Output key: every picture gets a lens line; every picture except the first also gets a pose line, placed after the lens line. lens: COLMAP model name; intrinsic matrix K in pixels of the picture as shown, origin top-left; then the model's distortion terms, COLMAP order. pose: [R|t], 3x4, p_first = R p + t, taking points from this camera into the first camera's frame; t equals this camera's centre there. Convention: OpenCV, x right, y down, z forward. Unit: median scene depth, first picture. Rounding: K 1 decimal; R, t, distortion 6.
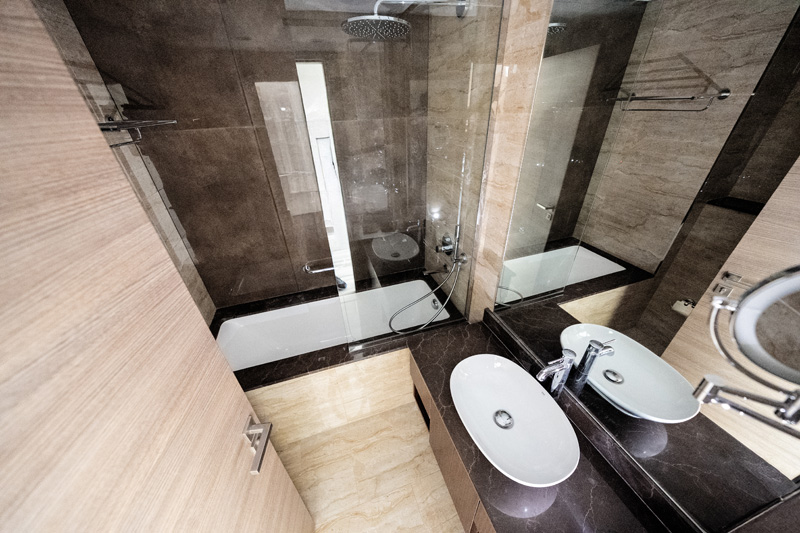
lens RADIAL K [[272.4, 0, 400.0], [0, 272.4, 266.5], [0, 0, 1]] dist [0.000635, 0.000016]
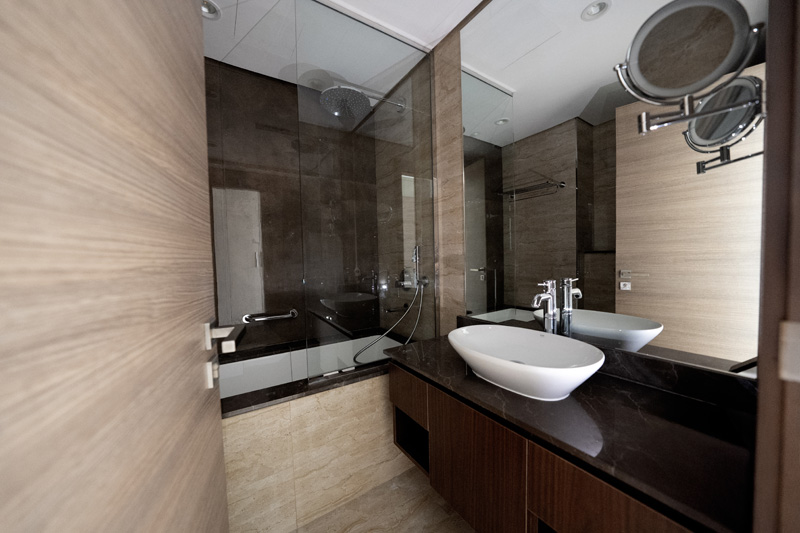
lens RADIAL K [[276.2, 0, 403.6], [0, 276.2, 264.1], [0, 0, 1]] dist [-0.015702, 0.000050]
pose [[0.963283, -0.003839, 0.268460, -0.114656], [0.135132, 0.870952, -0.472421, 0.358964], [-0.232002, 0.491353, 0.839492, 0.097290]]
